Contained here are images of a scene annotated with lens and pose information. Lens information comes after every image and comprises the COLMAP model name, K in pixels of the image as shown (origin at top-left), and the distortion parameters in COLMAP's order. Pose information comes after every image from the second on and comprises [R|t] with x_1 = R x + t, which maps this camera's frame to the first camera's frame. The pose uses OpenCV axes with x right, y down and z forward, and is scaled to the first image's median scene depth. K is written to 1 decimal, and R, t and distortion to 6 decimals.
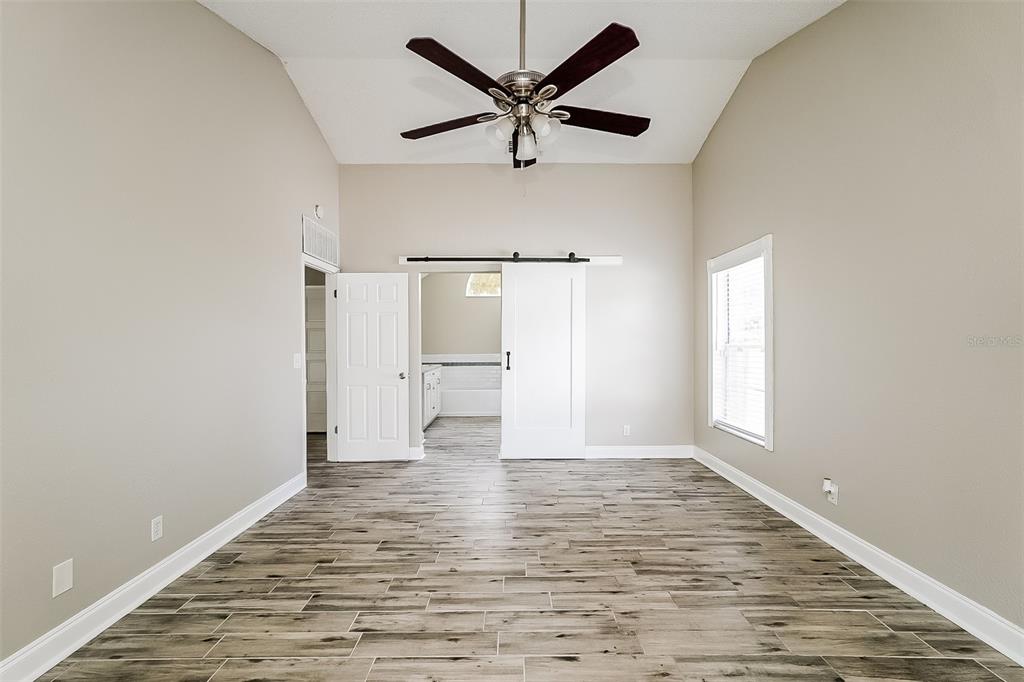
lens RADIAL K [[452.2, 0, 511.8], [0, 452.2, 338.8], [0, 0, 1]] dist [0.000456, 0.000835]
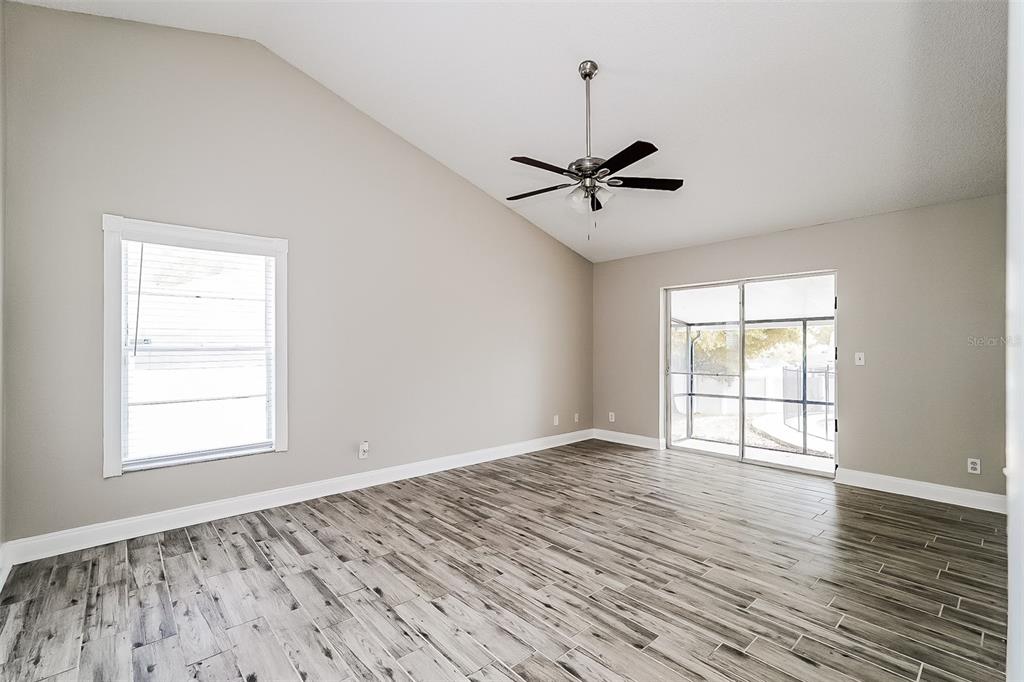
lens RADIAL K [[452.2, 0, 513.1], [0, 452.2, 342.4], [0, 0, 1]] dist [0.000456, 0.000835]
pose [[-0.669372, 0.018184, 0.742705, -0.746005], [0.000732, 0.999716, -0.023817, 0.037747], [-0.742927, -0.015399, -0.669195, 1.808712]]
